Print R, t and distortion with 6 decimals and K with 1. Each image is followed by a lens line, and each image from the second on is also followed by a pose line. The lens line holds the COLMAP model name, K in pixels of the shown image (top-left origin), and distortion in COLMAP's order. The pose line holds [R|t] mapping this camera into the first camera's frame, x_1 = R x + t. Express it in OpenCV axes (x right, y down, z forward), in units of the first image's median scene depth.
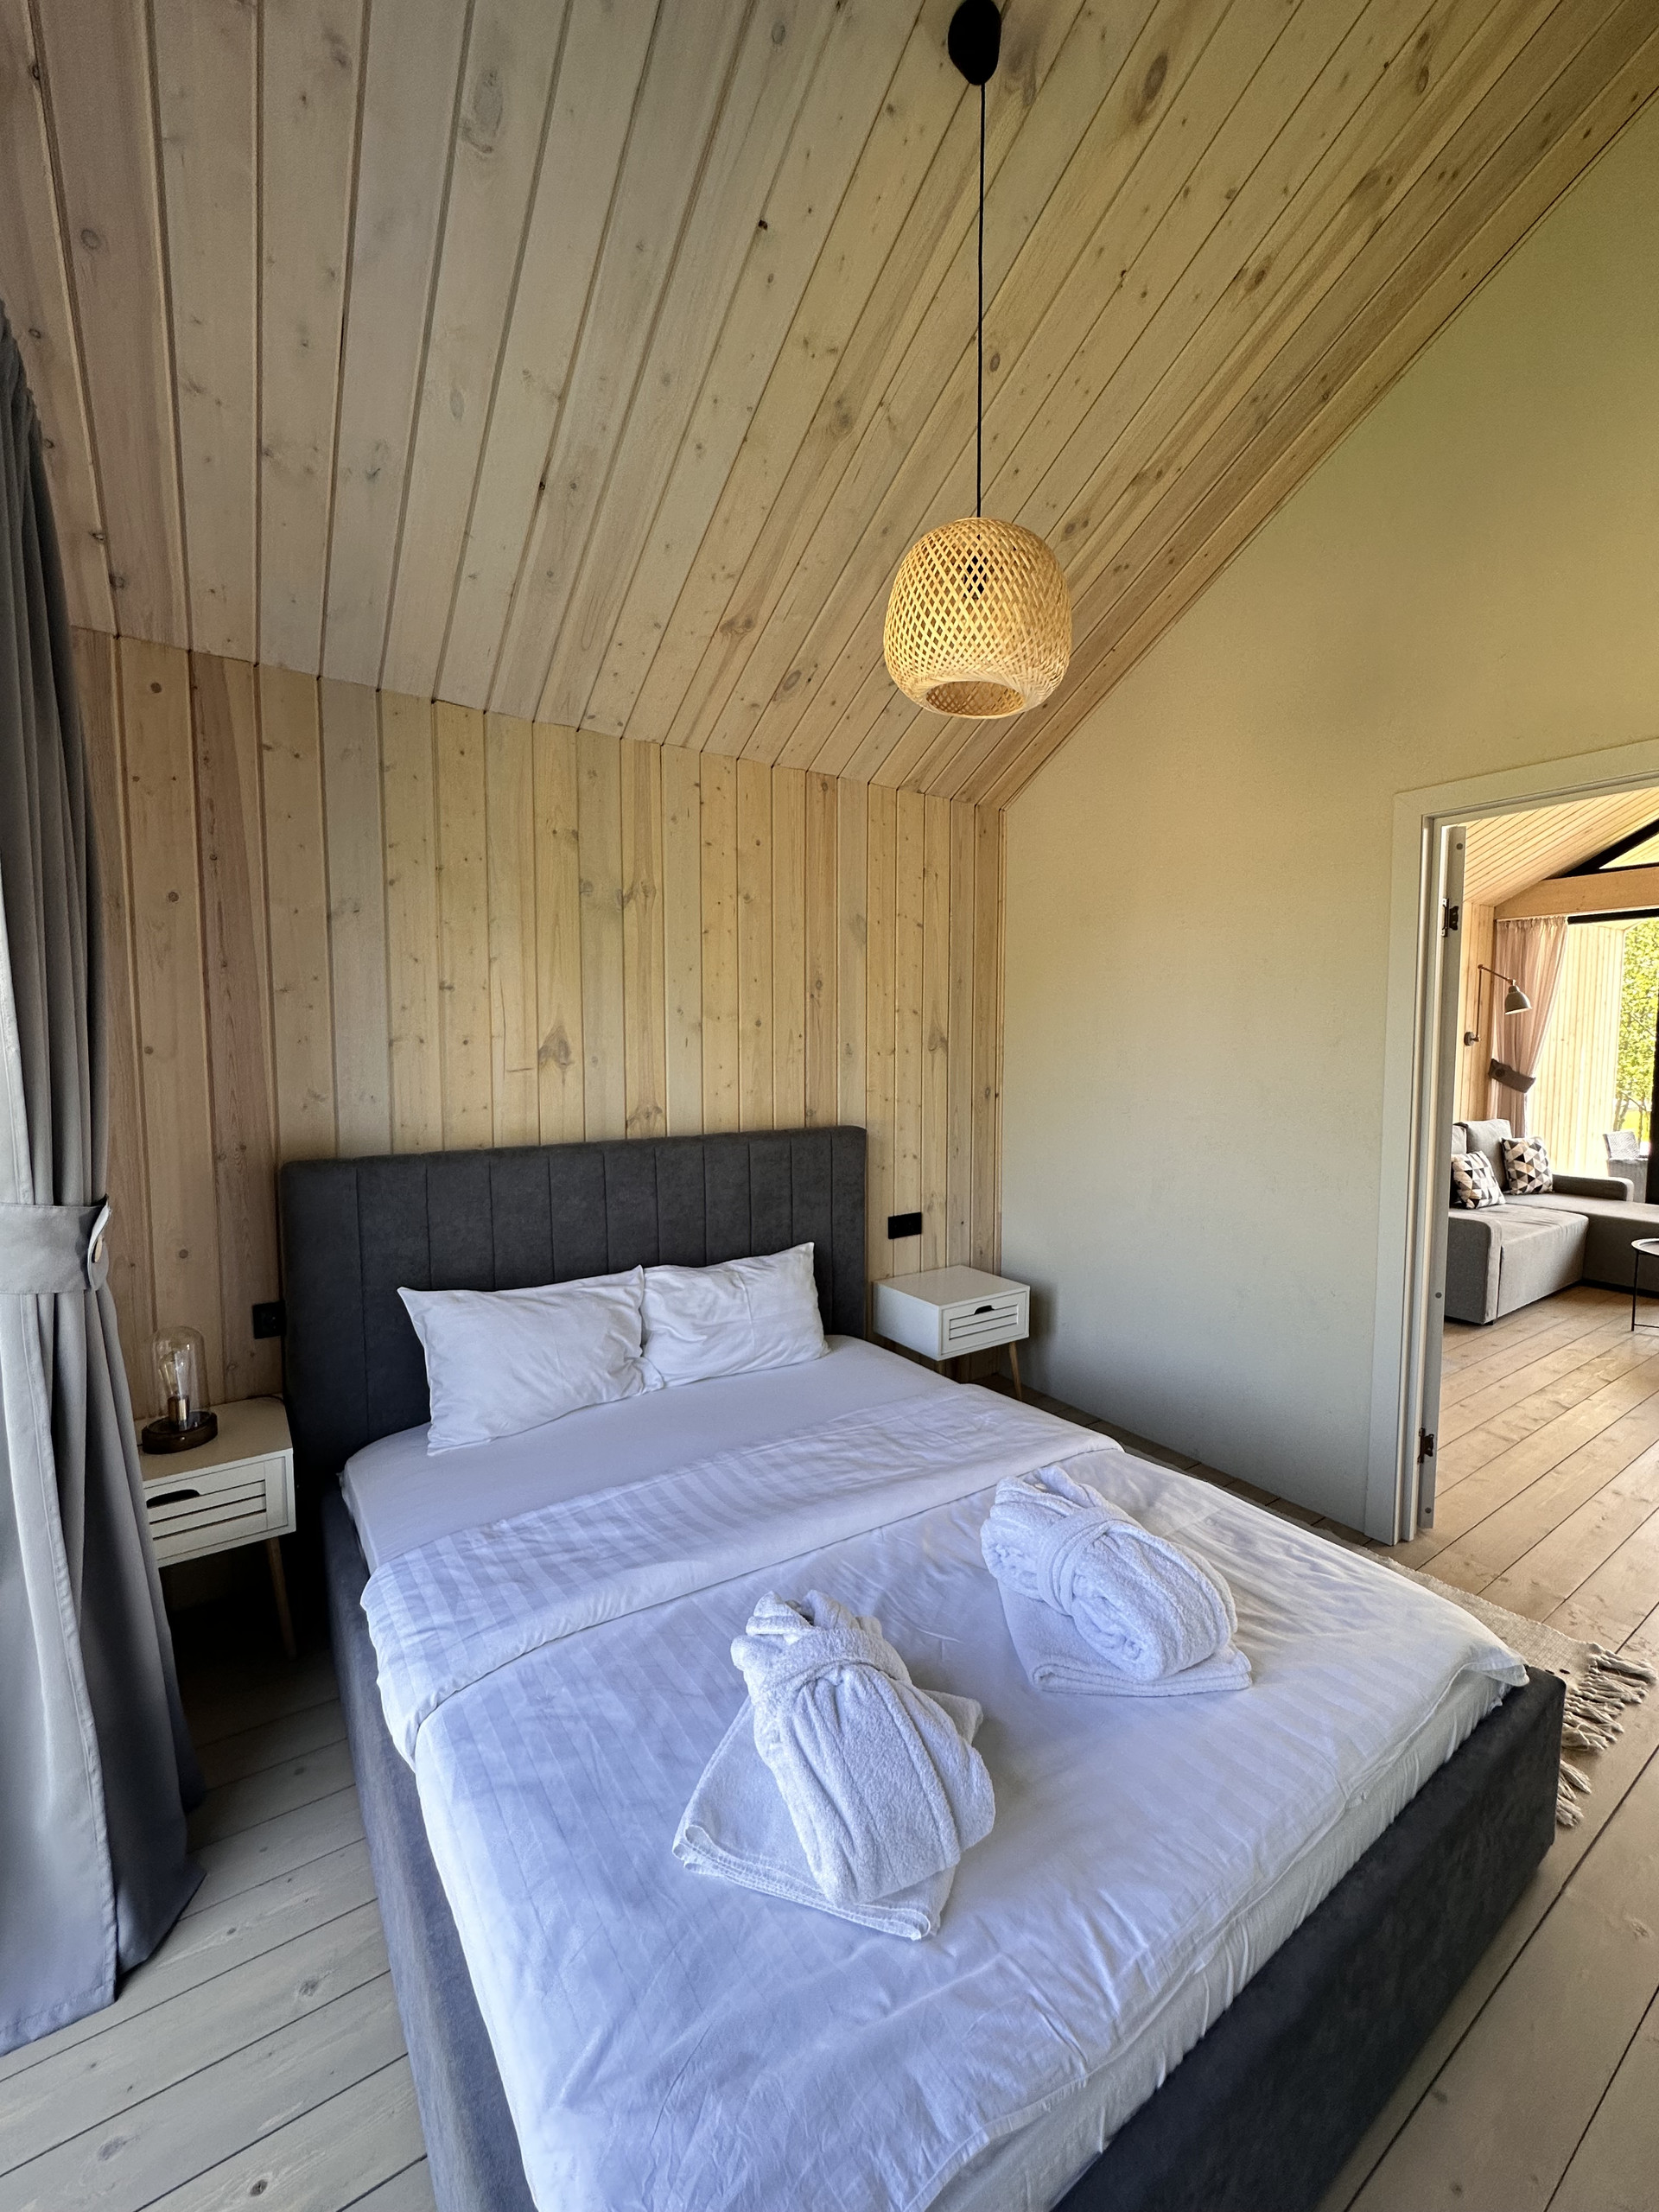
lens RADIAL K [[883.9, 0, 834.5], [0, 883.9, 1103.4], [0, 0, 1]] dist [-0.004095, 0.001717]
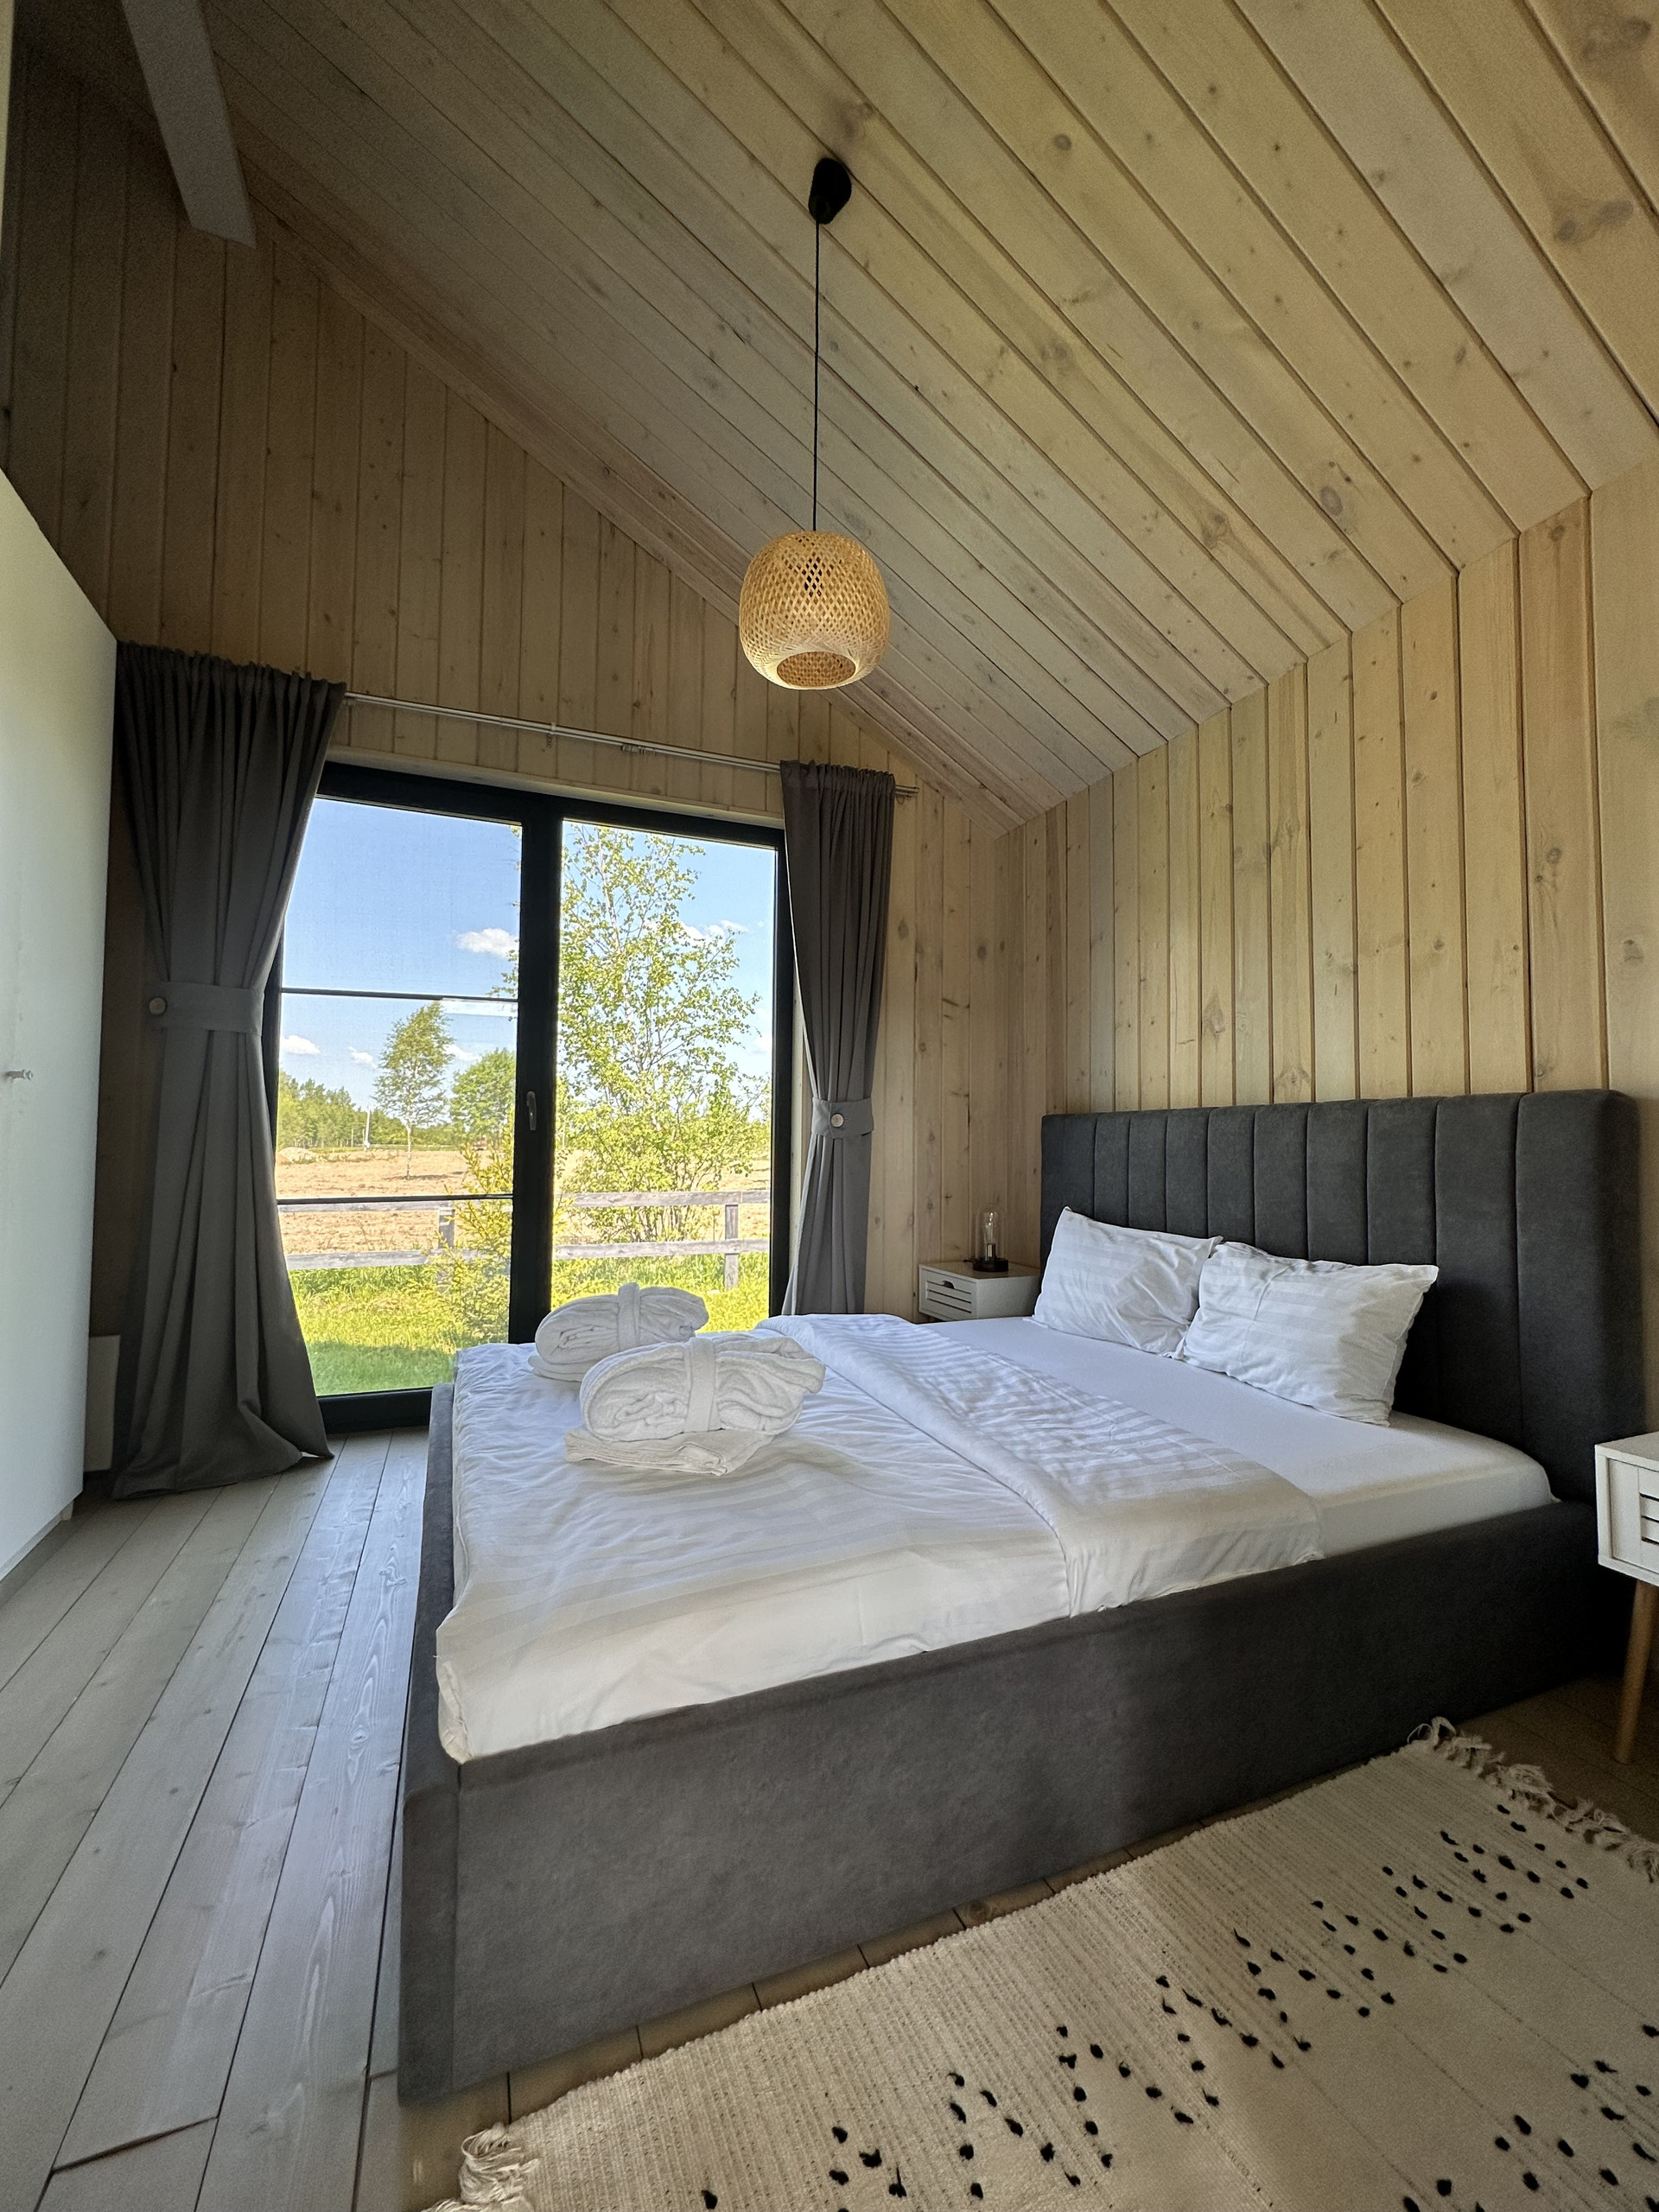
lens RADIAL K [[883.9, 0, 831.1], [0, 883.9, 1106.0], [0, 0, 1]] dist [-0.004095, 0.001717]
pose [[-0.213837, -0.048420, -0.975669, 0.822034], [-0.085641, 0.995854, -0.030652, 0.115816], [0.973108, 0.077003, -0.217097, 0.835308]]
